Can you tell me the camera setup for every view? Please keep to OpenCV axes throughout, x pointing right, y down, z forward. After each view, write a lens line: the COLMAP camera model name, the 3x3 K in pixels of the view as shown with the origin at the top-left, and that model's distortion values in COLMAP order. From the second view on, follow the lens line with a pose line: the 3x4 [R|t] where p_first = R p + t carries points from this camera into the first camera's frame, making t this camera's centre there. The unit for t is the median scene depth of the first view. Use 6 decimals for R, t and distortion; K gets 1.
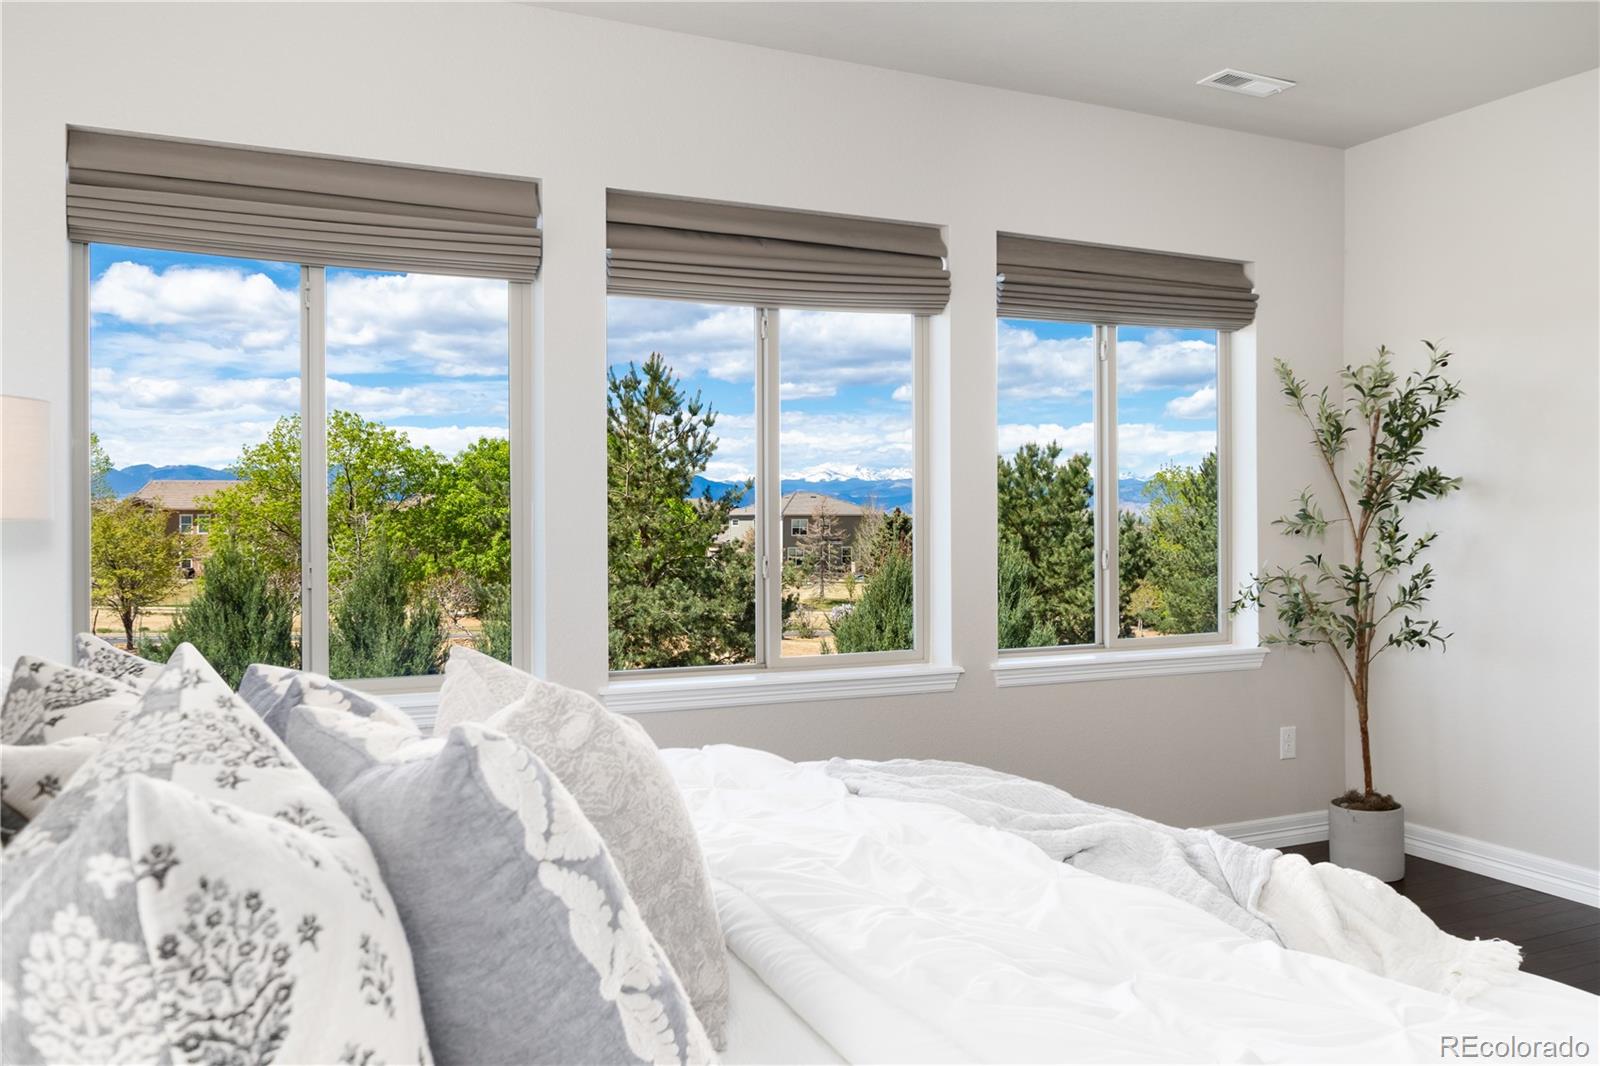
lens RADIAL K [[1267.2, 0, 796.1], [0, 1267.2, 514.0], [0, 0, 1]] dist [-0.010115, 0.015241]
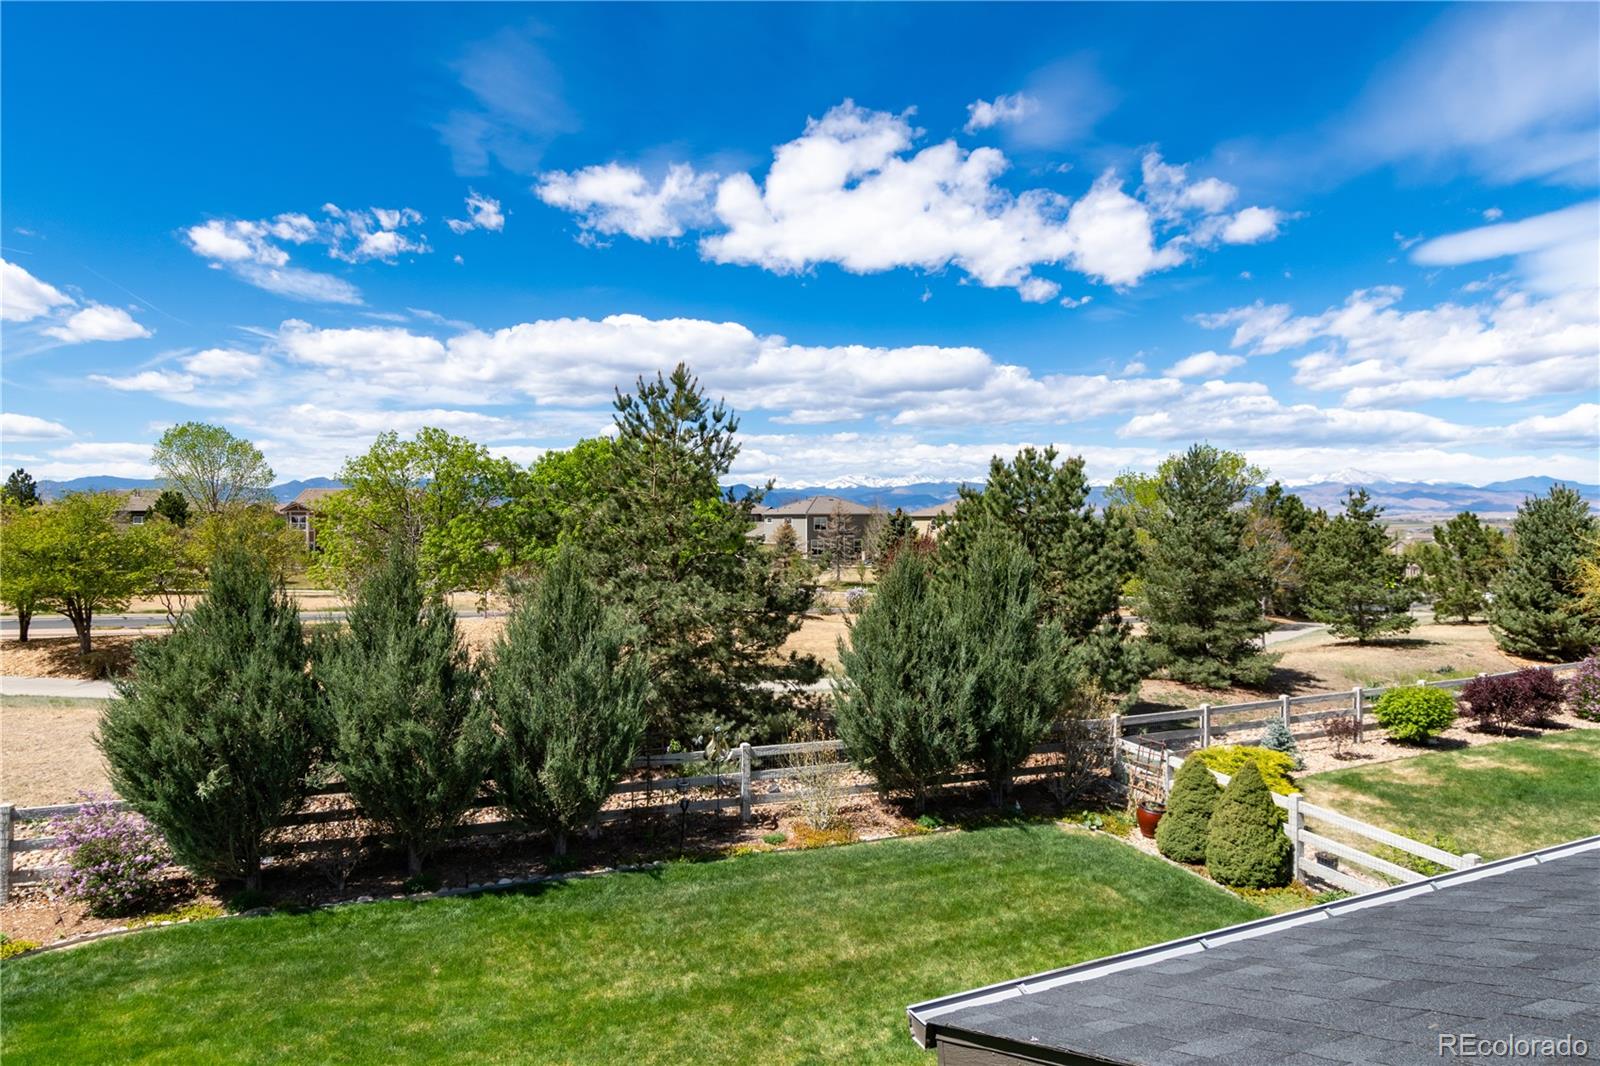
lens RADIAL K [[972.4, 0, 800.0], [0, 972.4, 533.0], [0, 0, 1]] dist [-0.001092, -0.000280]
pose [[0.999813, -0.003315, -0.019078, 0.015708], [0.003699, 0.999791, 0.020099, 0.000936], [0.019007, -0.020166, 0.999616, 0.625515]]
